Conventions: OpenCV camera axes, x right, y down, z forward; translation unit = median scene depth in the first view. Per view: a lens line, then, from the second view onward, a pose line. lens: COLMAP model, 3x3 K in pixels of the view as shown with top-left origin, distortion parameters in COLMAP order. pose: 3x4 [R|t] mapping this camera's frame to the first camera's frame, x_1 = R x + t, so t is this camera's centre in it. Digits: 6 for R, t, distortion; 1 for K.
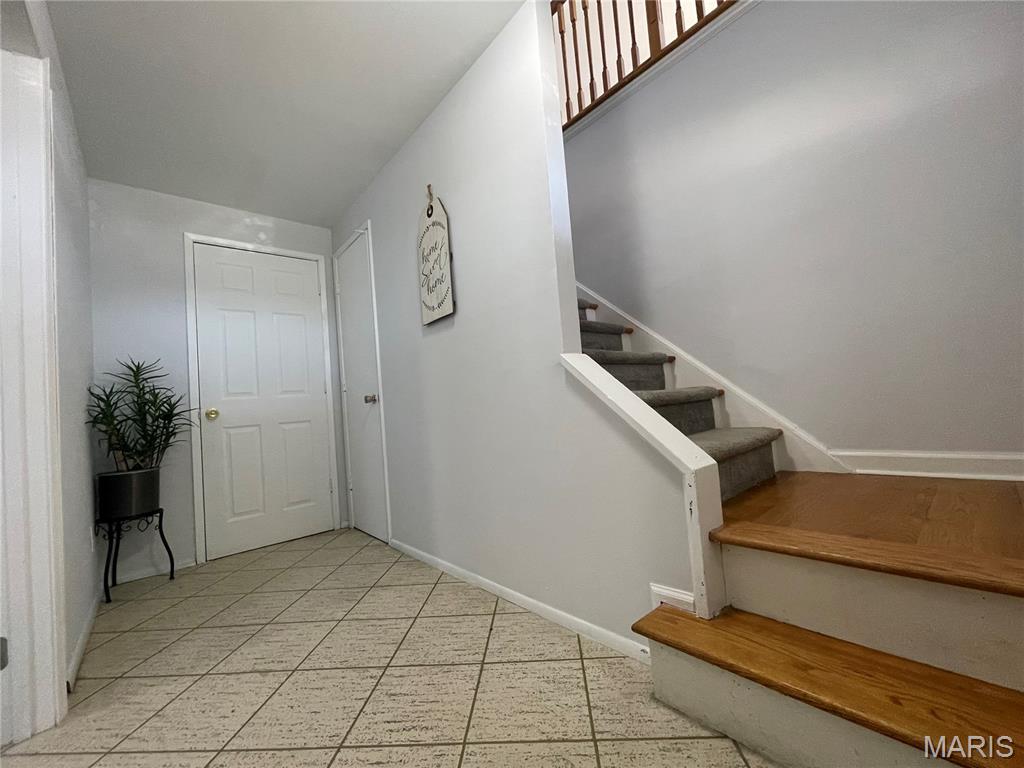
lens RADIAL K [[412.6, 0, 510.0], [0, 412.6, 382.3], [0, 0, 1]] dist [-0.002348, 0.000672]
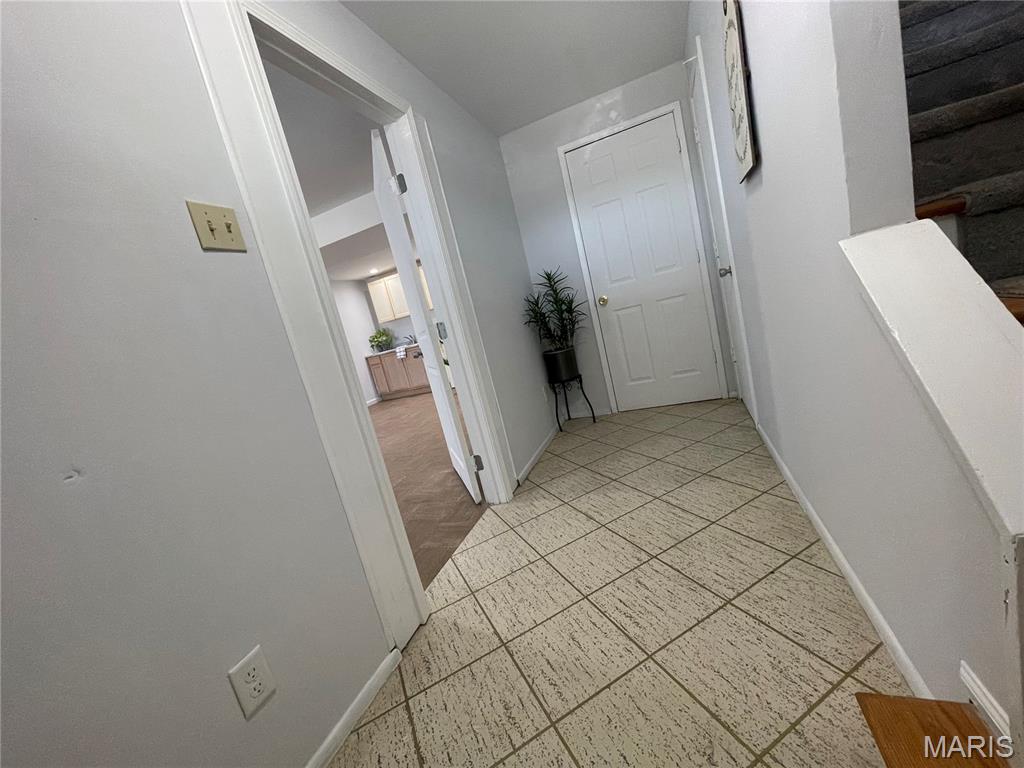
lens RADIAL K [[412.6, 0, 508.4], [0, 412.6, 381.8], [0, 0, 1]] dist [-0.002348, 0.000672]
pose [[0.485623, 0.107078, -0.867586, 0.345428], [0.246993, 0.935223, 0.253678, -0.119490], [0.838549, -0.337479, 0.427718, 0.258882]]
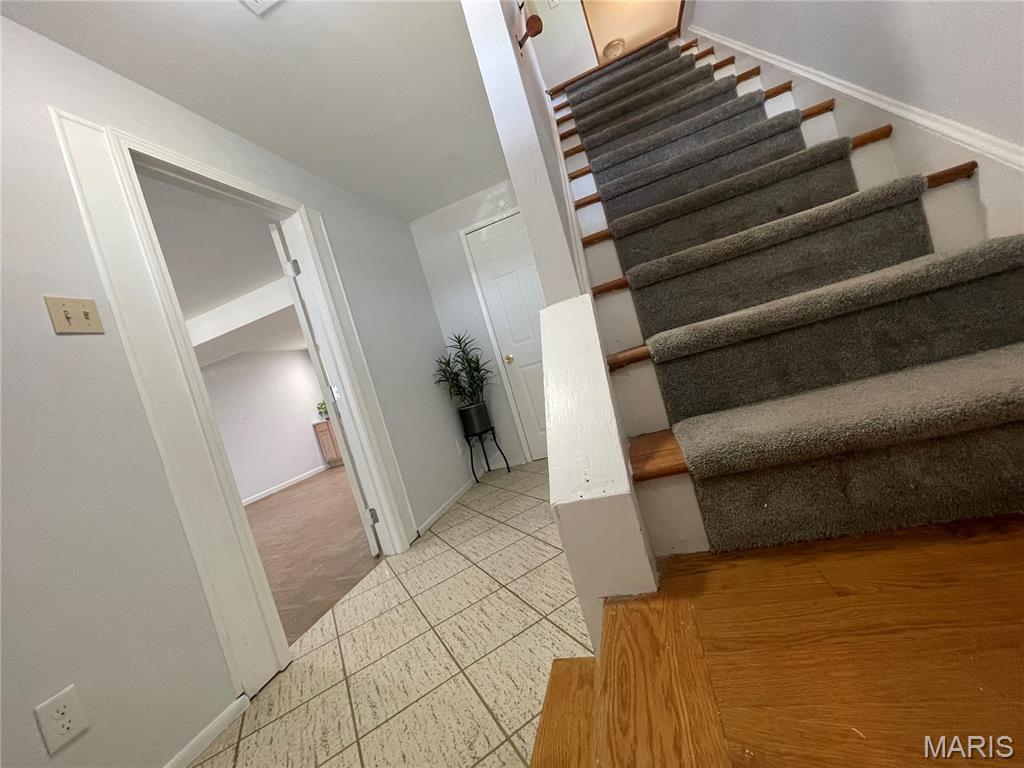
lens RADIAL K [[412.6, 0, 507.0], [0, 412.6, 381.3], [0, 0, 1]] dist [-0.002348, 0.000672]
pose [[0.542371, -0.045678, -0.838896, 0.611918], [0.285068, 0.949289, 0.132616, -0.051550], [0.790298, -0.311069, 0.527888, 0.416105]]
